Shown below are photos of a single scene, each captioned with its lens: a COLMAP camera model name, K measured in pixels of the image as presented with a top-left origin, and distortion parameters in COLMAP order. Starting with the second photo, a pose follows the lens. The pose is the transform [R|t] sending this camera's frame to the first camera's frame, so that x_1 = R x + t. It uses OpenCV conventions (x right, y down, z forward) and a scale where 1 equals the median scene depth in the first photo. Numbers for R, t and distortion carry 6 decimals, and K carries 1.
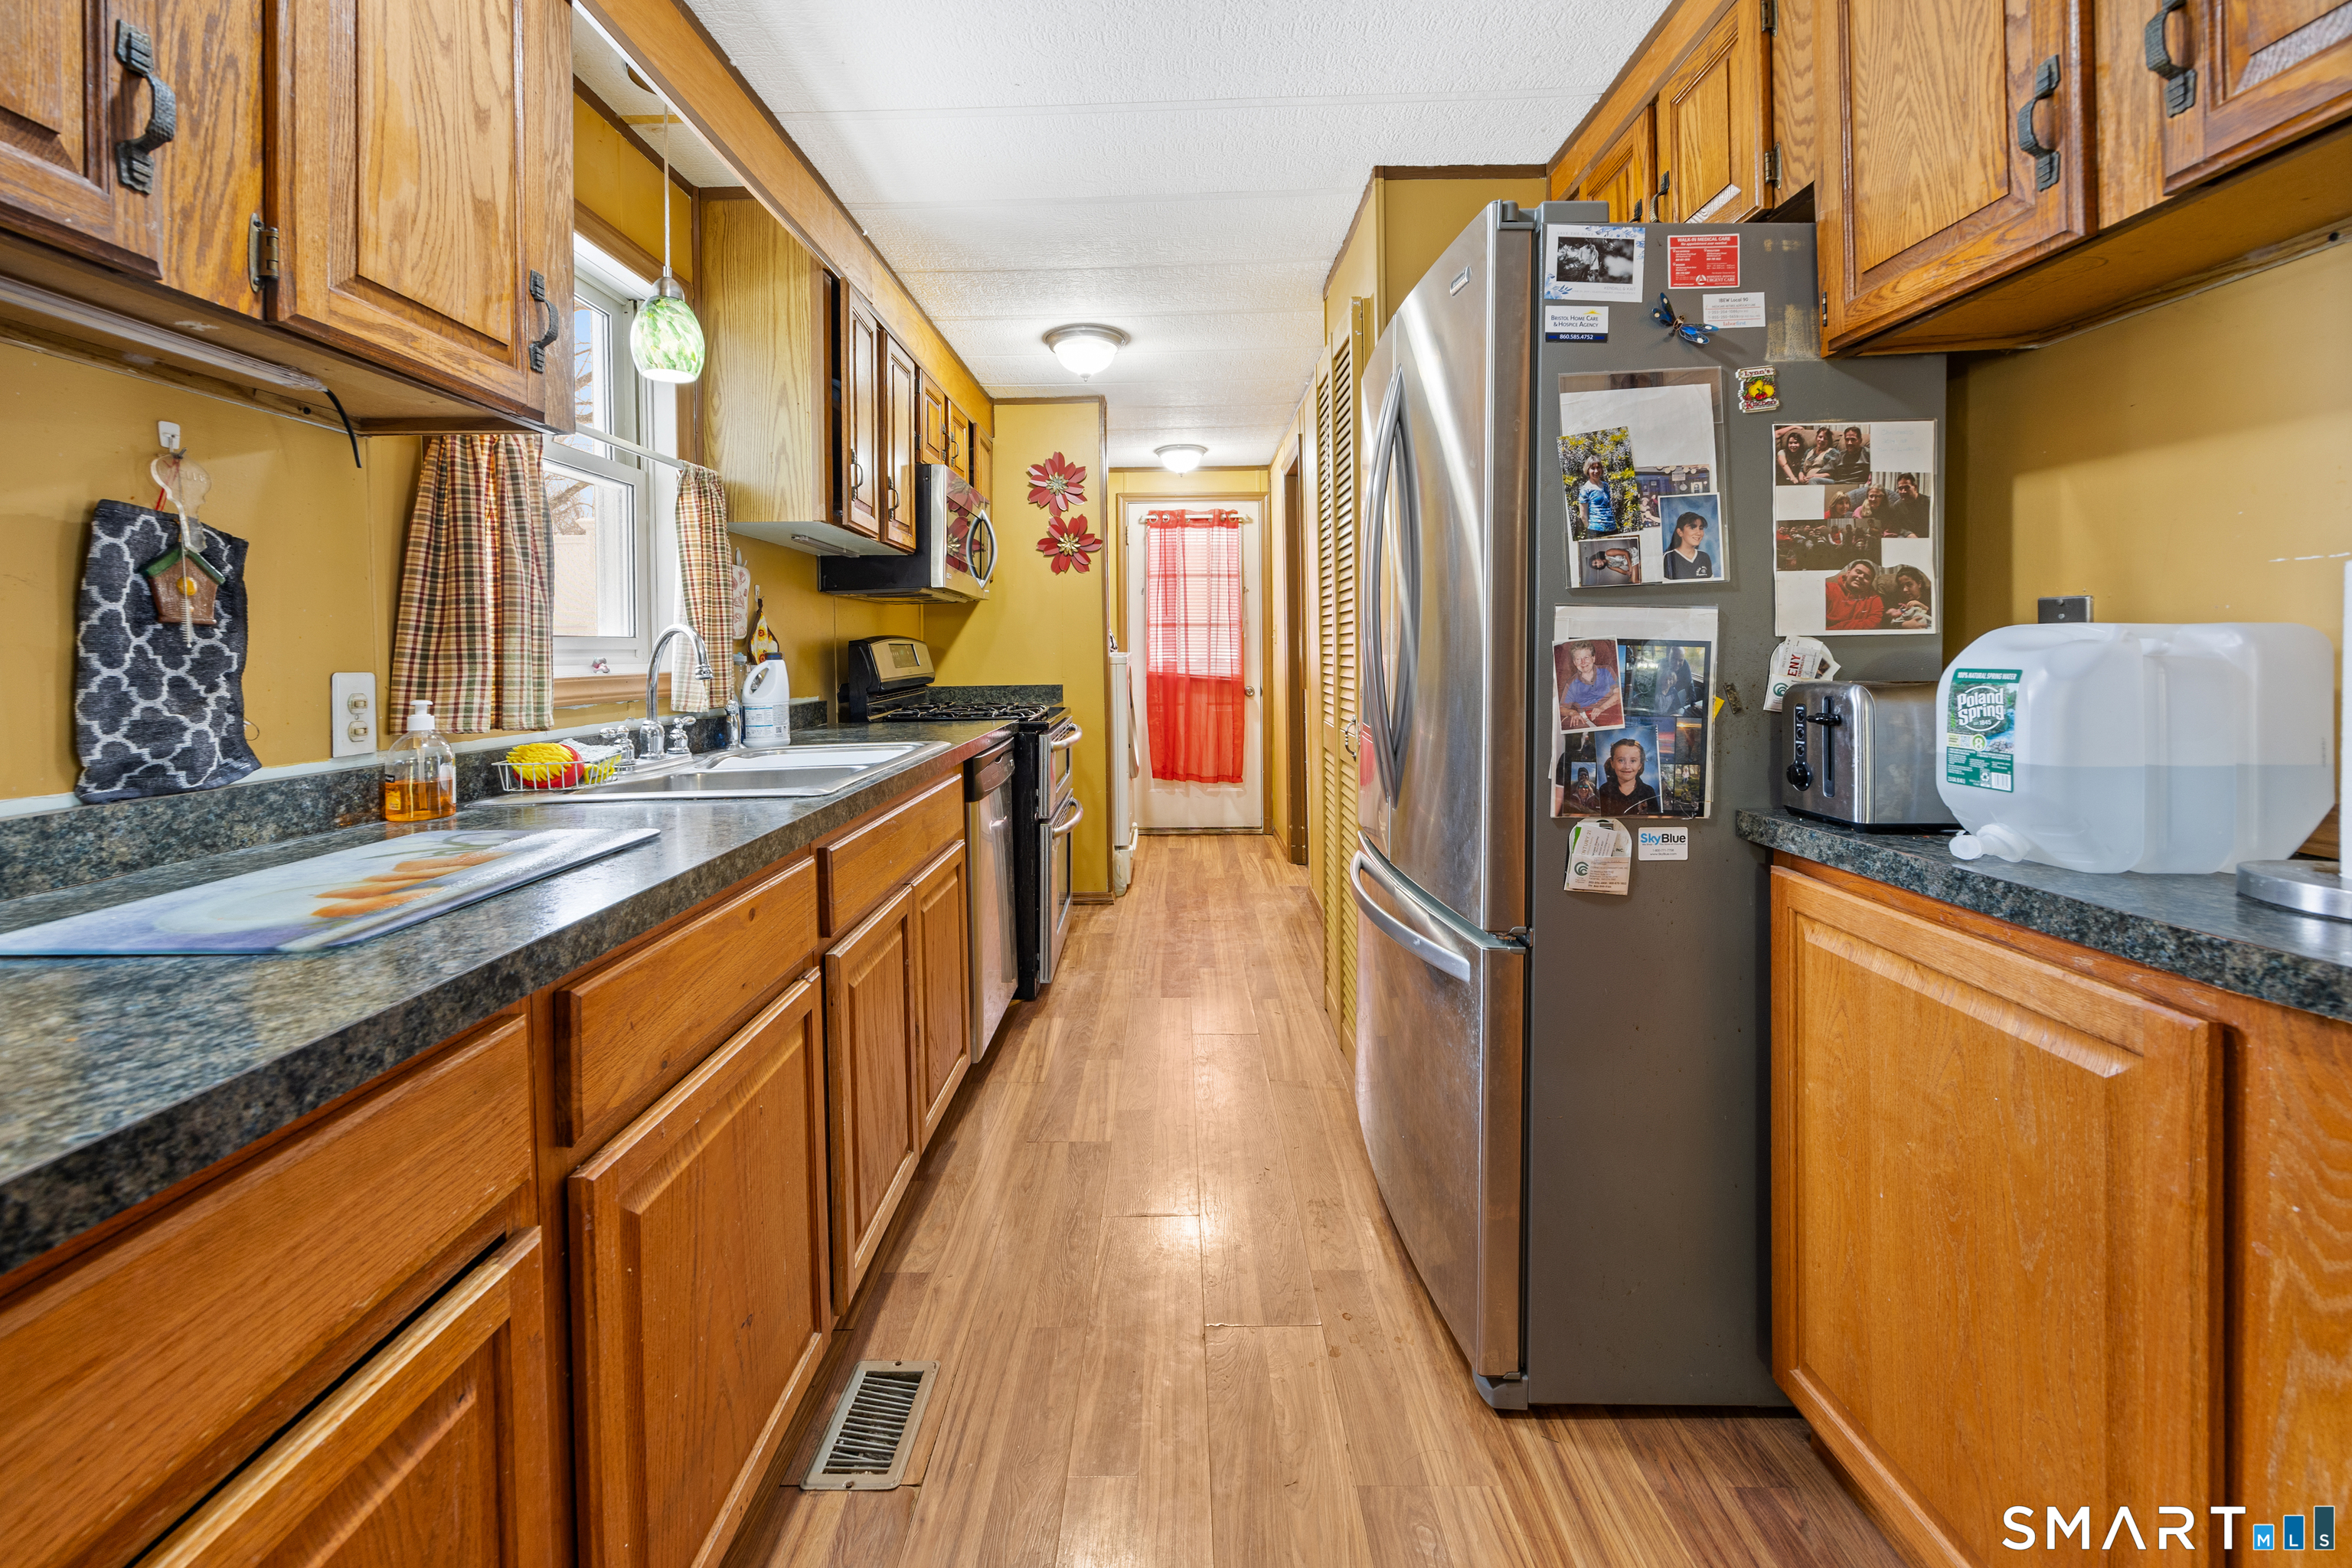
lens RADIAL K [[950.8, 0, 1156.1], [0, 950.8, 625.0], [0, 0, 1]] dist [0.000670, 0.000196]
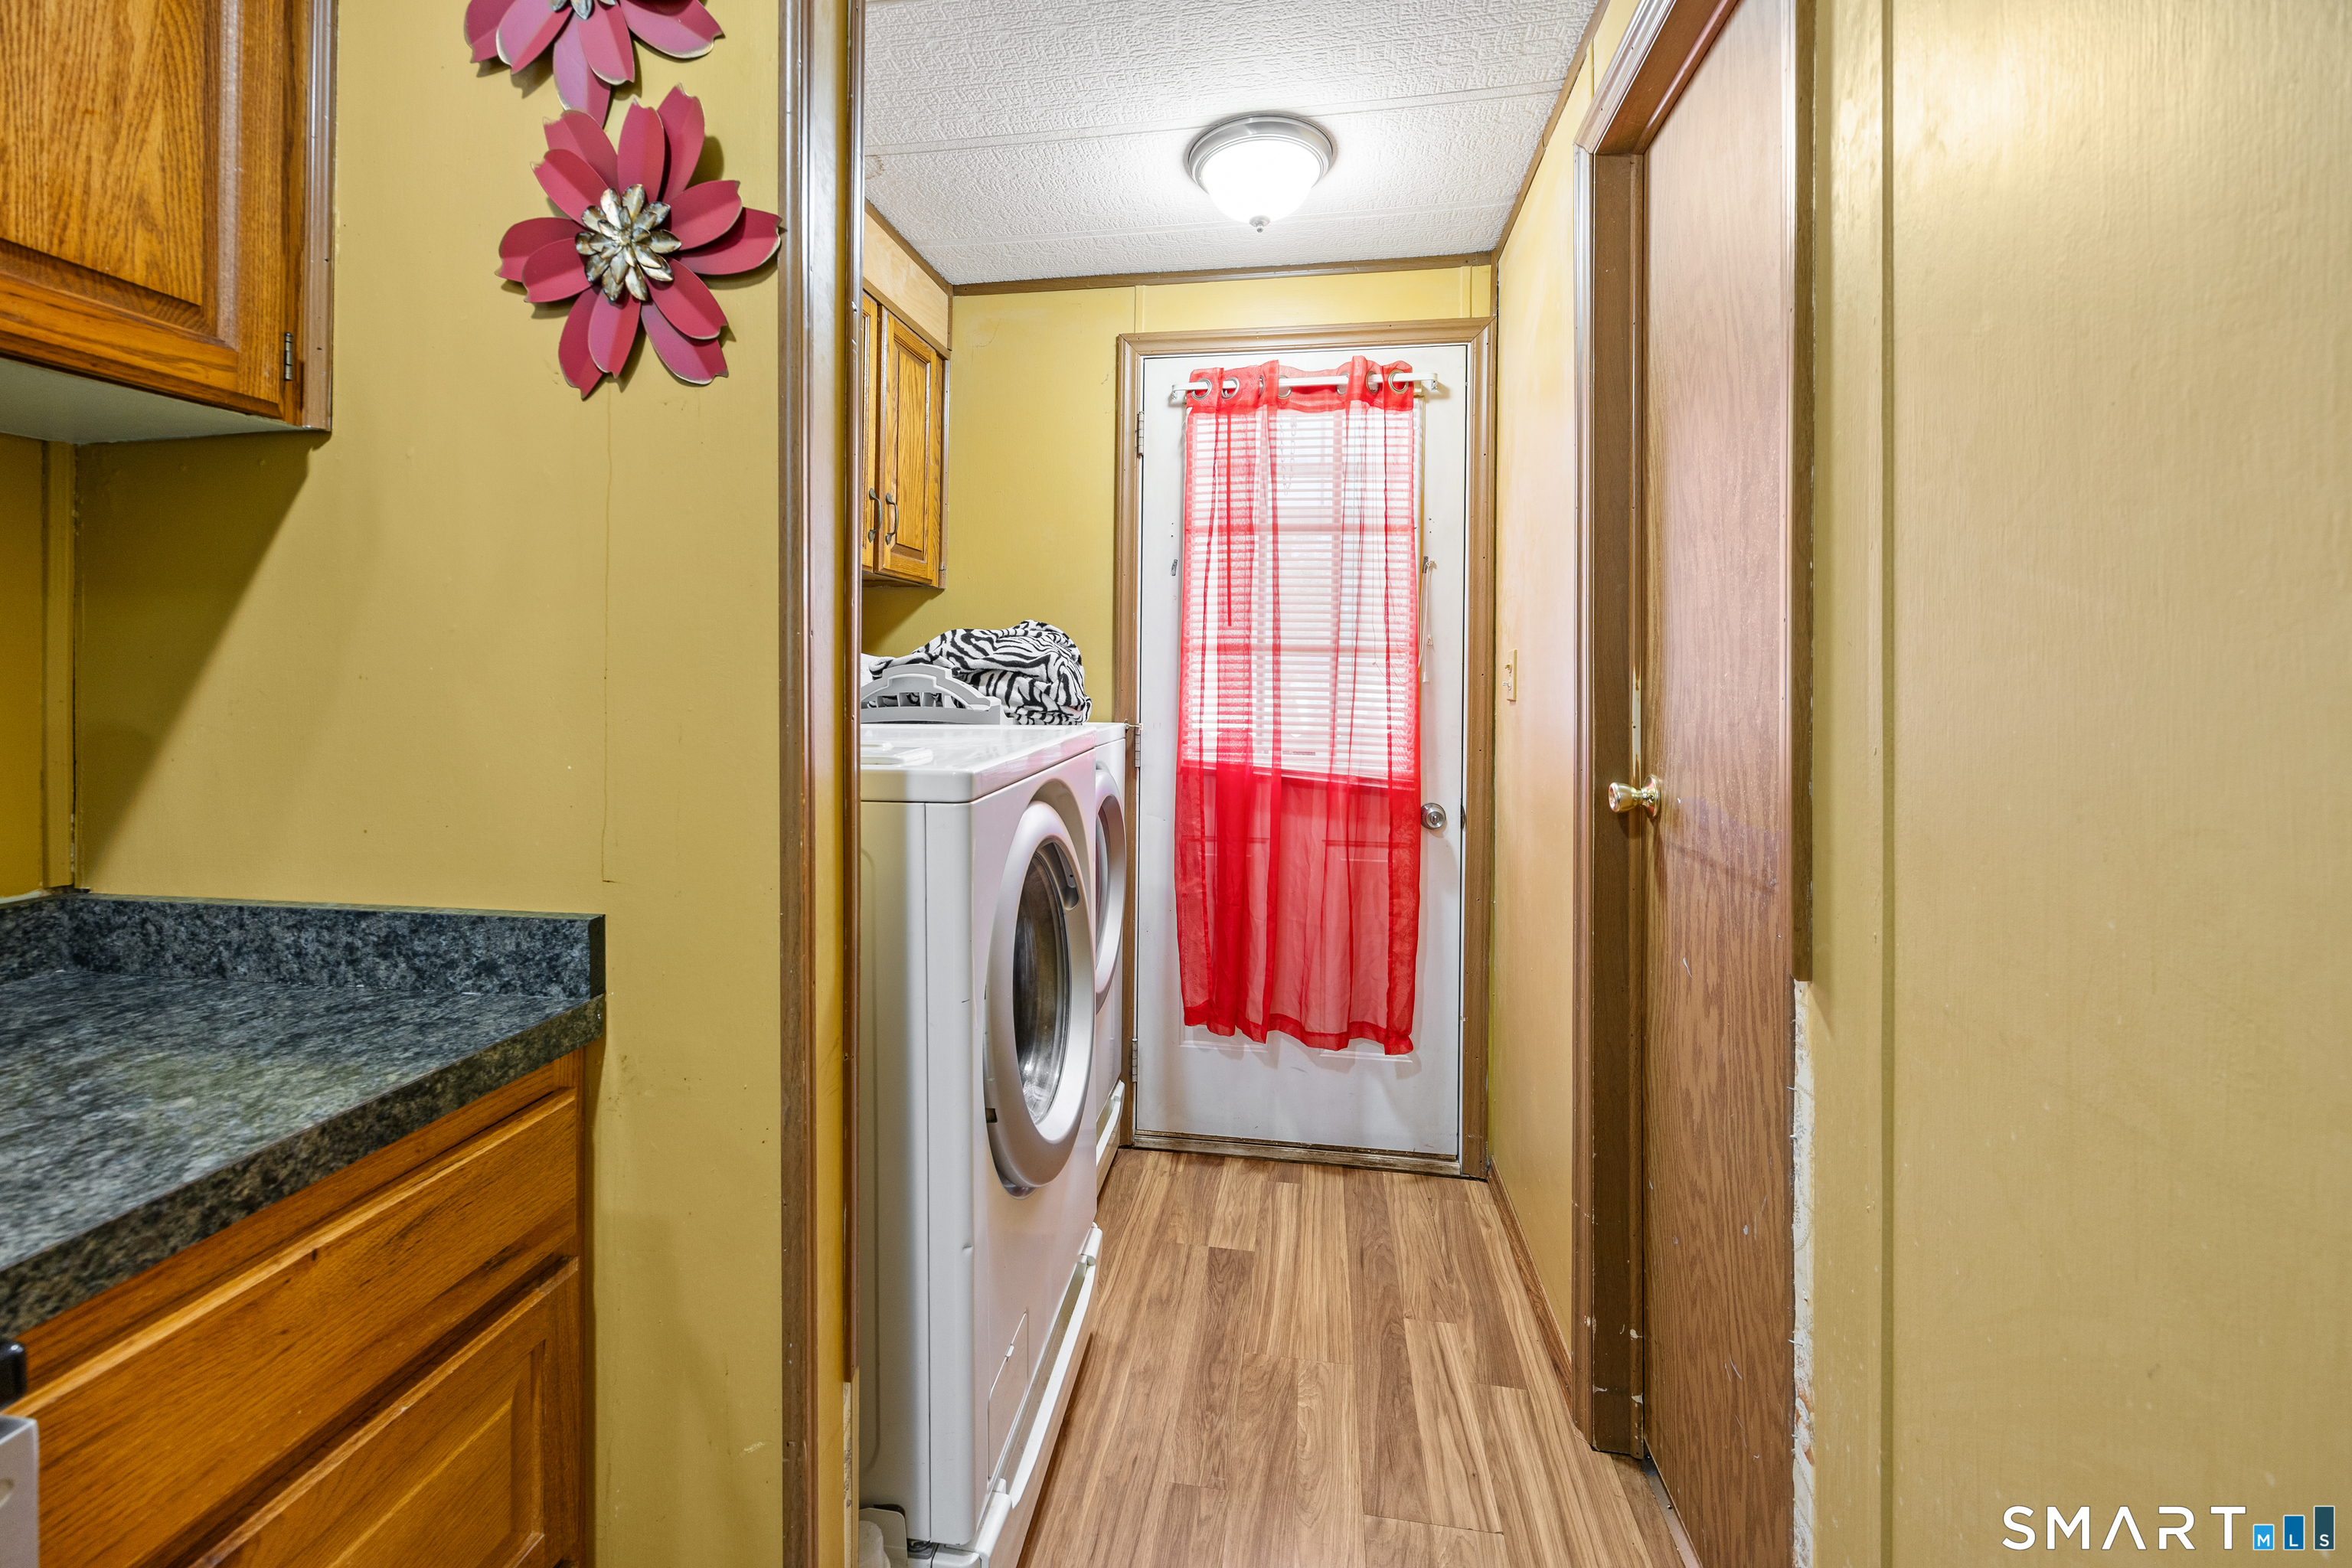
lens RADIAL K [[932.3, 0, 1142.5], [0, 932.3, 645.5], [0, 0, 1]] dist [0.000383, 0.000036]
pose [[0.987453, 0.018257, -0.156856, 0.159985], [-0.018585, 0.999827, -0.000621, 0.000764], [0.156817, 0.003528, 0.987621, 2.537970]]
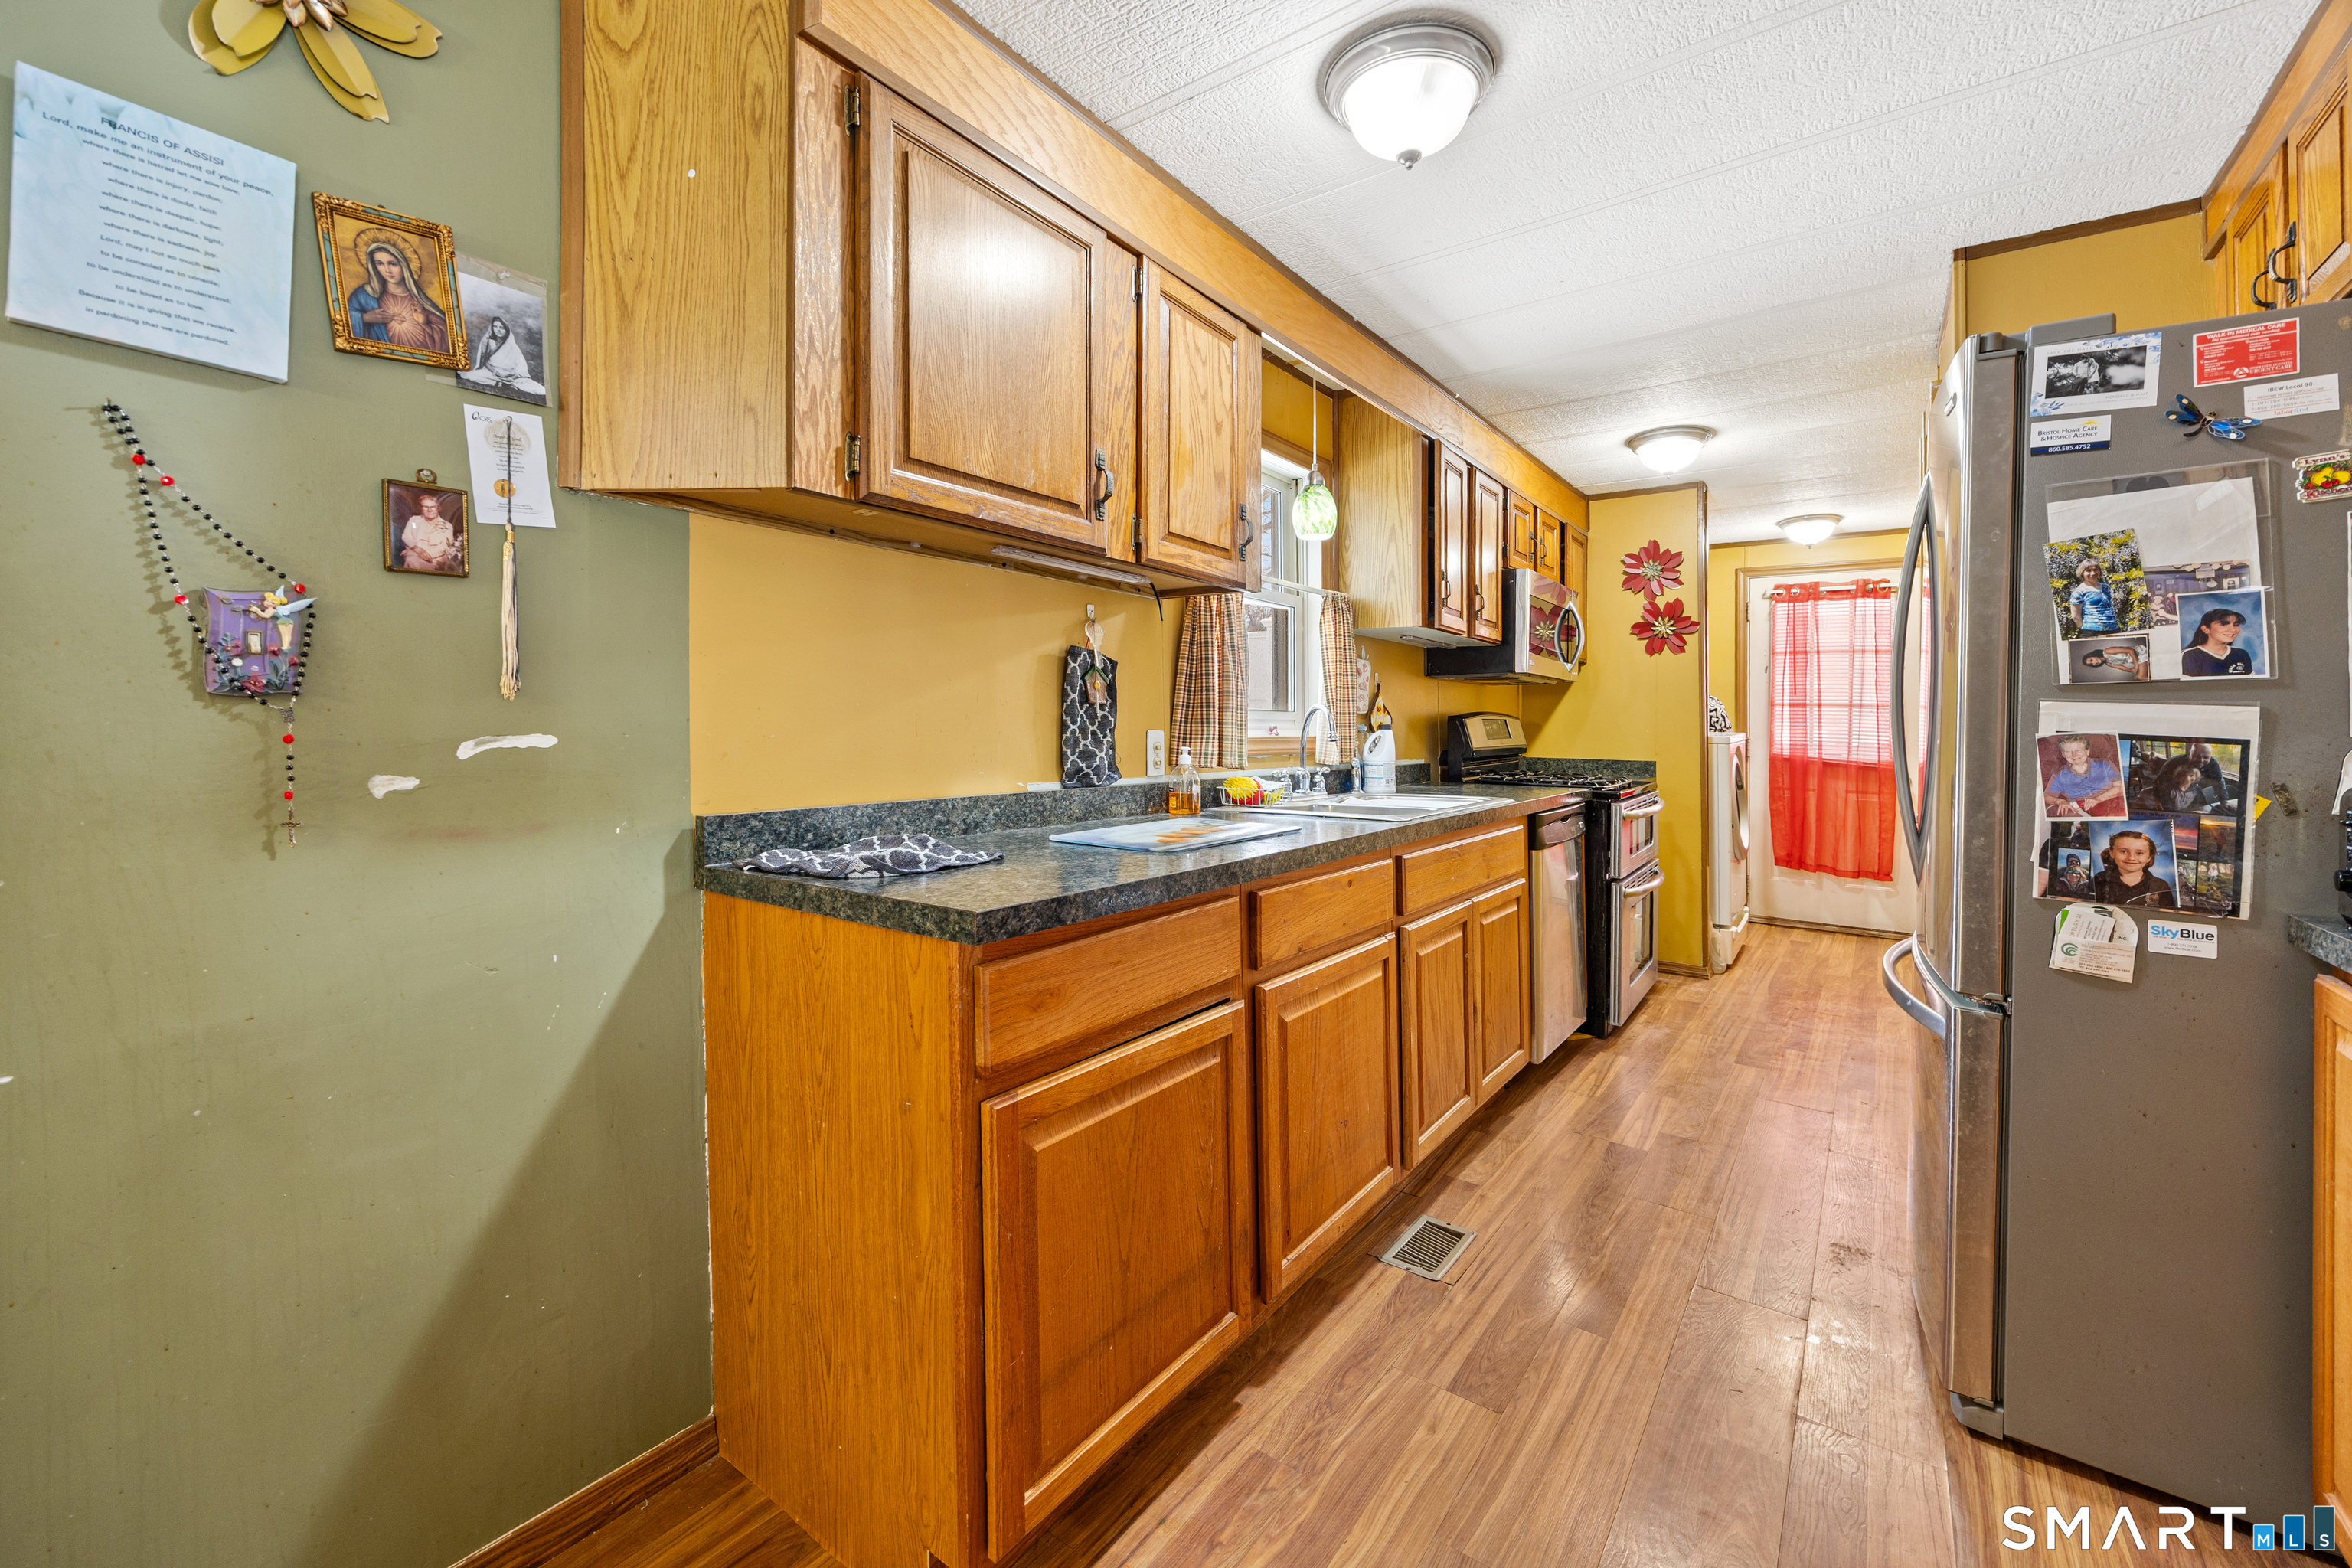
lens RADIAL K [[936.2, 0, 1207.8], [0, 936.2, 694.2], [0, 0, 1]] dist [0.000898, 0.000207]
pose [[0.824155, 0.007719, -0.566311, 0.243374], [-0.009681, 0.999953, -0.000459, -0.018502], [0.566281, 0.005860, 0.824192, -0.404861]]
